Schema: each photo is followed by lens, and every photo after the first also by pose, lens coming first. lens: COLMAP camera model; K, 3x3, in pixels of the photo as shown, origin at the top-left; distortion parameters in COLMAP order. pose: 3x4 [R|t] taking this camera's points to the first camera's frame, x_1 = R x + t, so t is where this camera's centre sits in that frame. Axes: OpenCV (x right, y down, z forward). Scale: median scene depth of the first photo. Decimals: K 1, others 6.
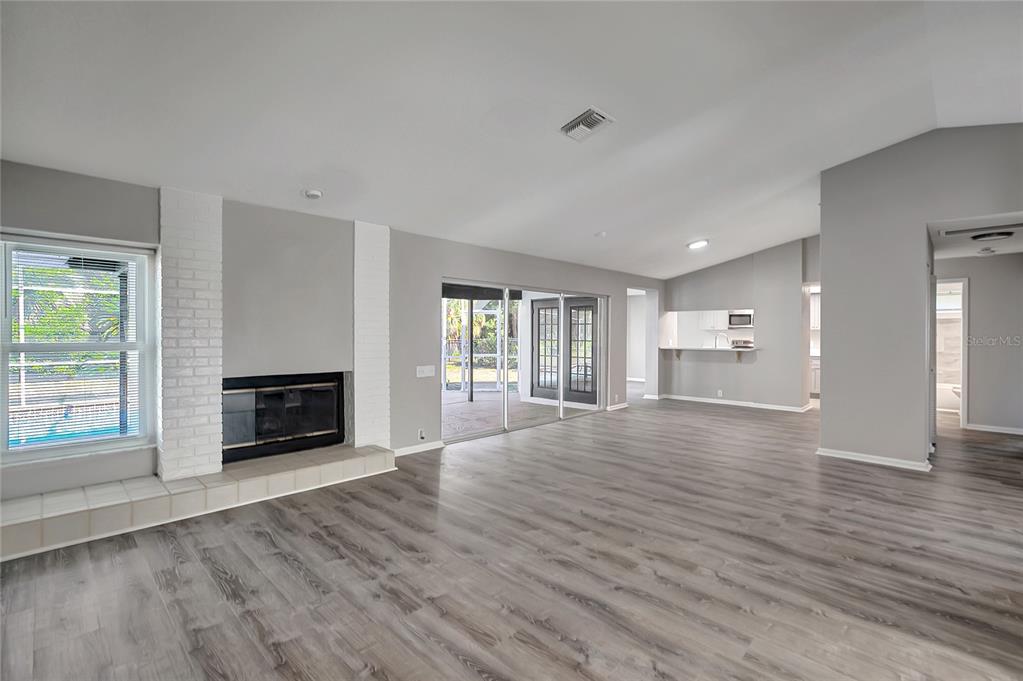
lens RADIAL K [[464.3, 0, 506.8], [0, 464.3, 341.6], [0, 0, 1]] dist [-0.031672, 0.017918]
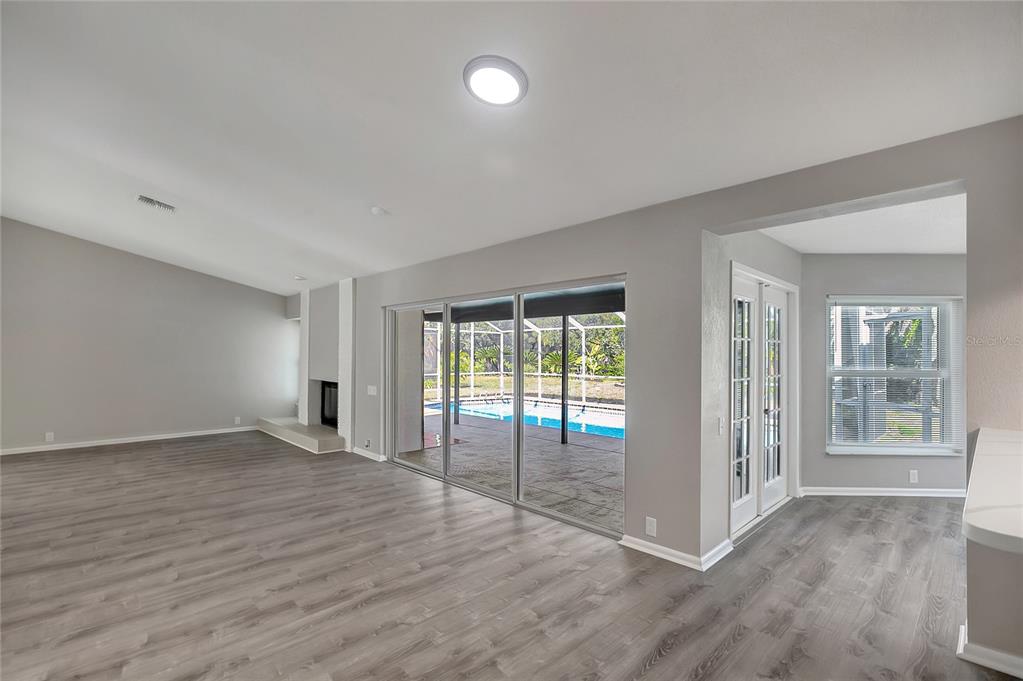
lens RADIAL K [[467.9, 0, 510.2], [0, 467.9, 342.7], [0, 0, 1]] dist [-0.001328, 0.000550]
pose [[-0.027045, -0.027446, -0.999257, 1.428138], [-0.025502, 0.999317, -0.026757, -0.045874], [0.999309, 0.024759, -0.027727, 1.961347]]
